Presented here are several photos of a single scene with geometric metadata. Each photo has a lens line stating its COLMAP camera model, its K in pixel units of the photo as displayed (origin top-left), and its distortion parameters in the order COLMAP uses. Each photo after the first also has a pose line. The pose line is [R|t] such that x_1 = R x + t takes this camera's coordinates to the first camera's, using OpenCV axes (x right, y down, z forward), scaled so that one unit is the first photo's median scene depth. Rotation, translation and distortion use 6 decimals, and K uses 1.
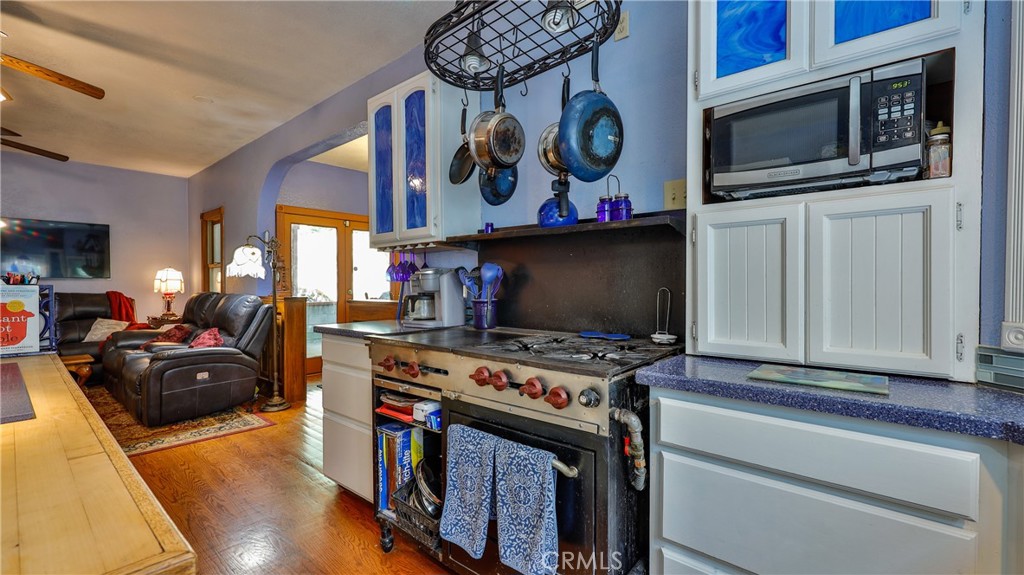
lens RADIAL K [[435.3, 0, 510.2], [0, 435.3, 287.6], [0, 0, 1]] dist [0.000873, 0.000961]
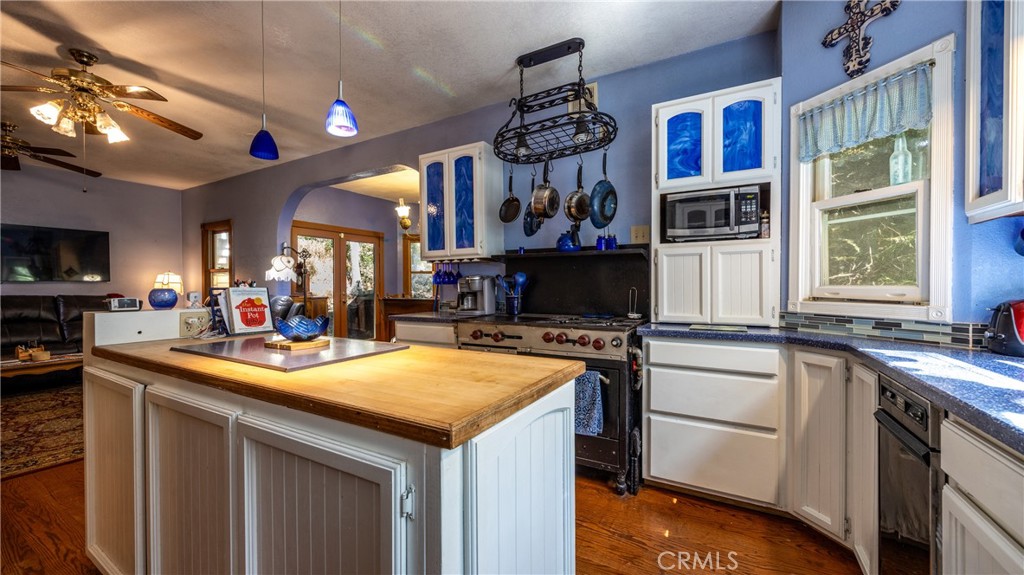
lens RADIAL K [[390.1, 0, 509.8], [0, 390.1, 287.6], [0, 0, 1]] dist [-0.000056, -0.000218]
pose [[0.980949, -0.003815, 0.194226, -0.522283], [0.004588, 0.999983, -0.003532, 0.004515], [-0.194209, 0.004356, 0.980950, -0.533751]]
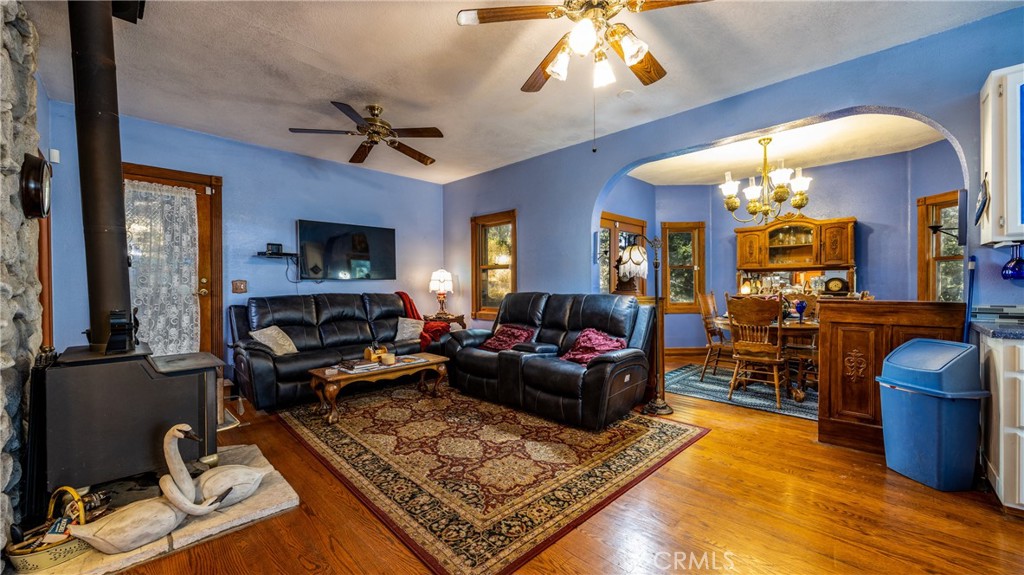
lens RADIAL K [[390.1, 0, 515.0], [0, 390.1, 288.4], [0, 0, 1]] dist [-0.000056, -0.000218]
pose [[0.997952, -0.003481, -0.063879, -2.205001], [0.003636, 0.999991, 0.002305, -0.002930], [0.063870, -0.002533, 0.997955, 0.282423]]
